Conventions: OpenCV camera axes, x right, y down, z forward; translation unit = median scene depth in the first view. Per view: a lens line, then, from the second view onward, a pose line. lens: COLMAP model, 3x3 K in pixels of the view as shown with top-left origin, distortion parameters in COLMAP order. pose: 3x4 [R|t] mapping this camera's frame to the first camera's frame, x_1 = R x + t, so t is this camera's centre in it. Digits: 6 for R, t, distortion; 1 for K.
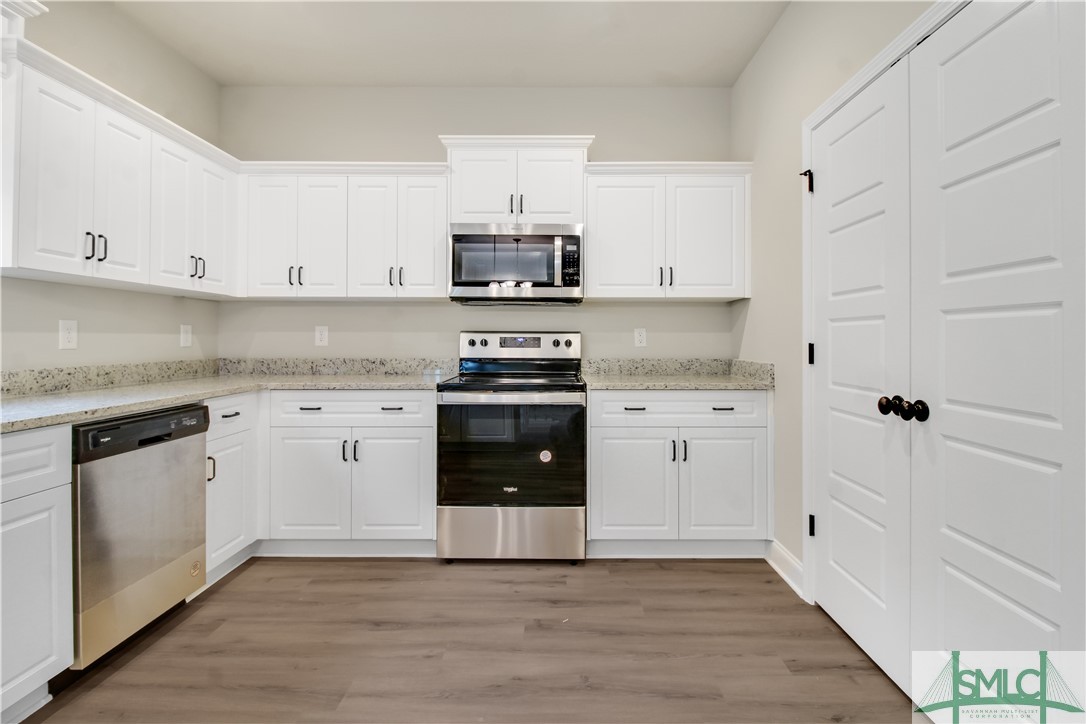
lens RADIAL K [[505.9, 0, 553.8], [0, 505.9, 337.8], [0, 0, 1]] dist [0.016038, -0.015630]
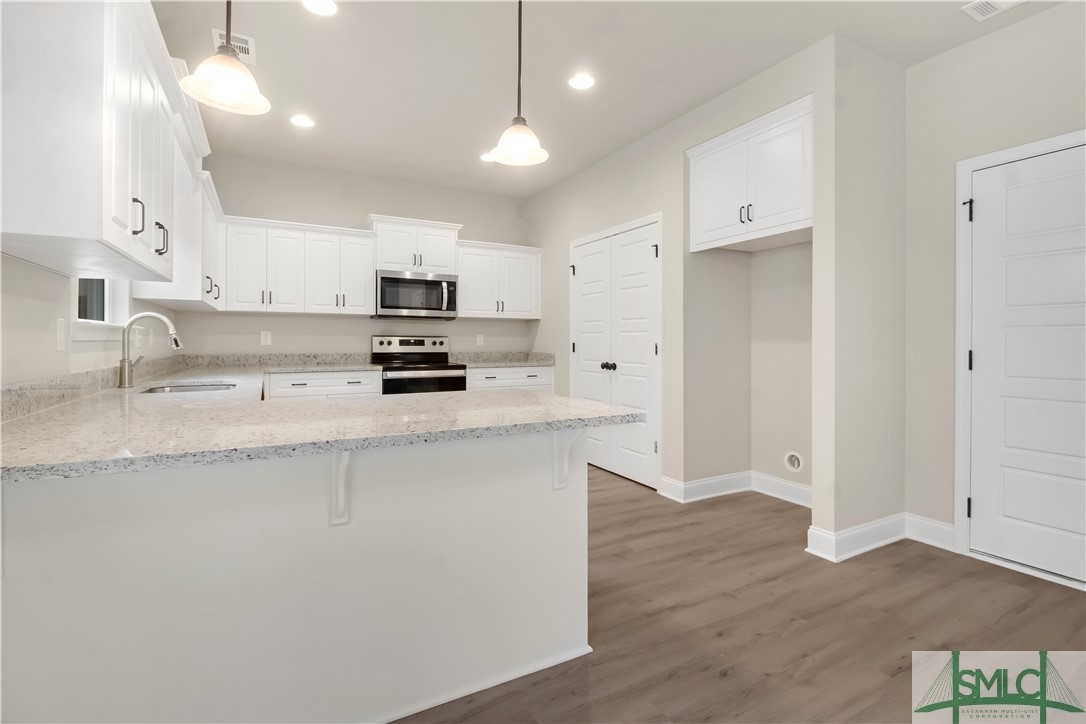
lens RADIAL K [[511.2, 0, 549.9], [0, 511.2, 341.8], [0, 0, 1]] dist [0.016345, -0.017733]
pose [[0.872924, -0.000023, 0.487856, -0.531268], [-0.002531, 0.999986, 0.004575, -0.002448], [-0.487850, -0.005228, 0.872912, -0.711402]]
